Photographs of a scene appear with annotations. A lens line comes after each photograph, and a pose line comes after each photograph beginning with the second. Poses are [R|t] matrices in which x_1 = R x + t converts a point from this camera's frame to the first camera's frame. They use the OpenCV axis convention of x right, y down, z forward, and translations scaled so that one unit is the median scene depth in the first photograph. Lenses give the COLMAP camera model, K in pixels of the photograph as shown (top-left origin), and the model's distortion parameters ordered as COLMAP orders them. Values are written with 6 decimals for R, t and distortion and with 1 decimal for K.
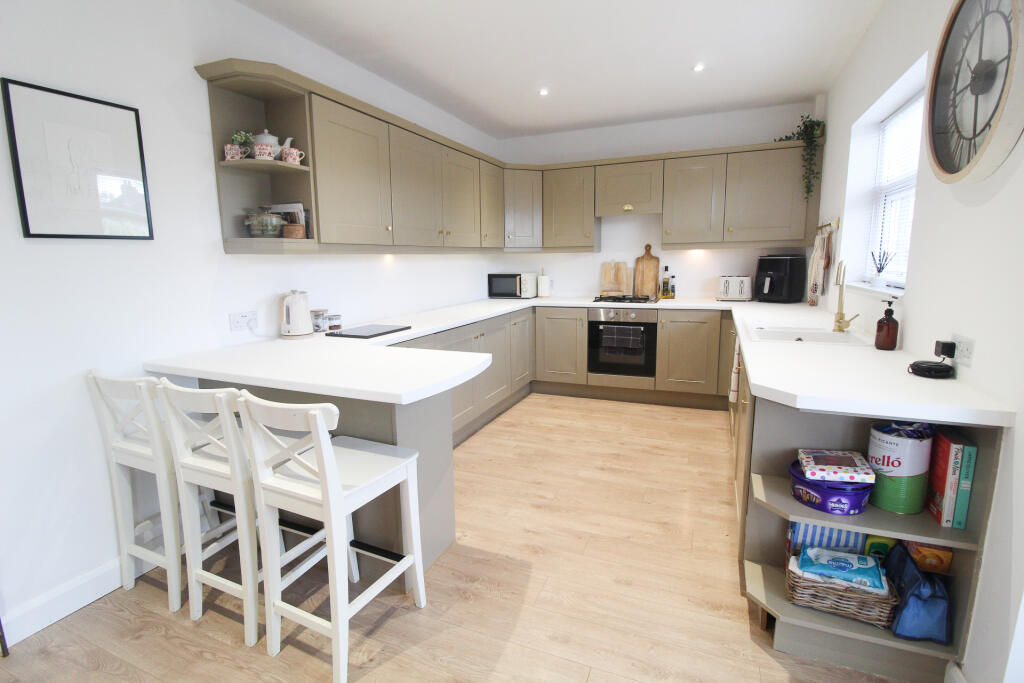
lens RADIAL K [[480.6, 0, 507.4], [0, 480.6, 334.8], [0, 0, 1]] dist [0.001707, -0.000020]
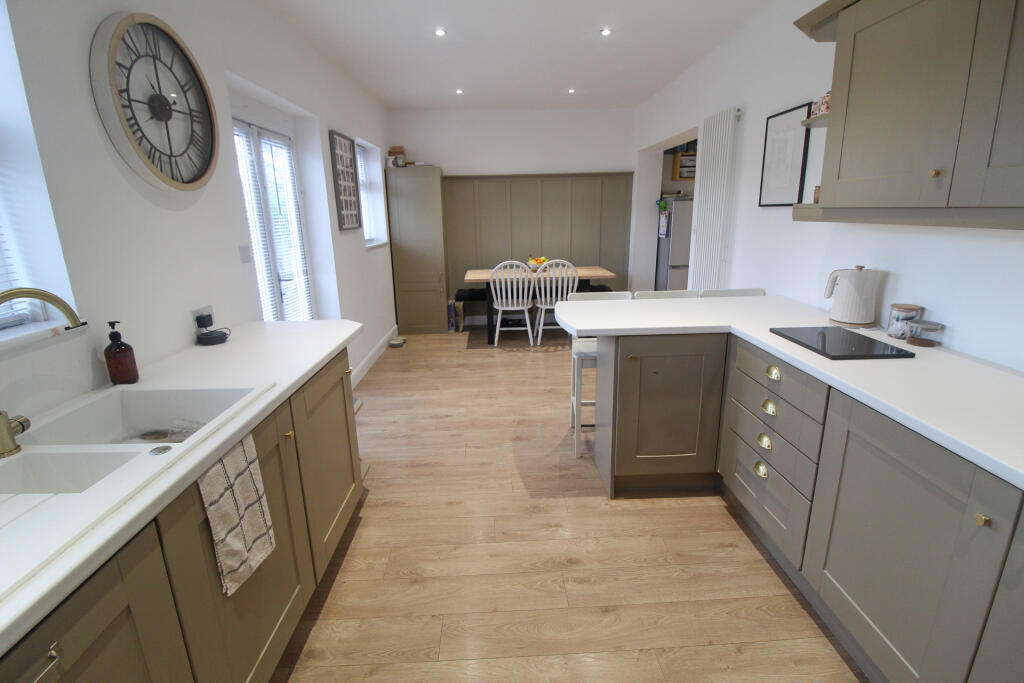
lens RADIAL K [[480.6, 0, 512.7], [0, 480.6, 337.2], [0, 0, 1]] dist [0.001707, -0.000020]
pose [[-0.905101, 0.142143, -0.400734, 0.482150], [-0.032326, 0.916736, 0.398183, -0.334415], [0.423966, 0.373350, -0.825144, 1.715970]]
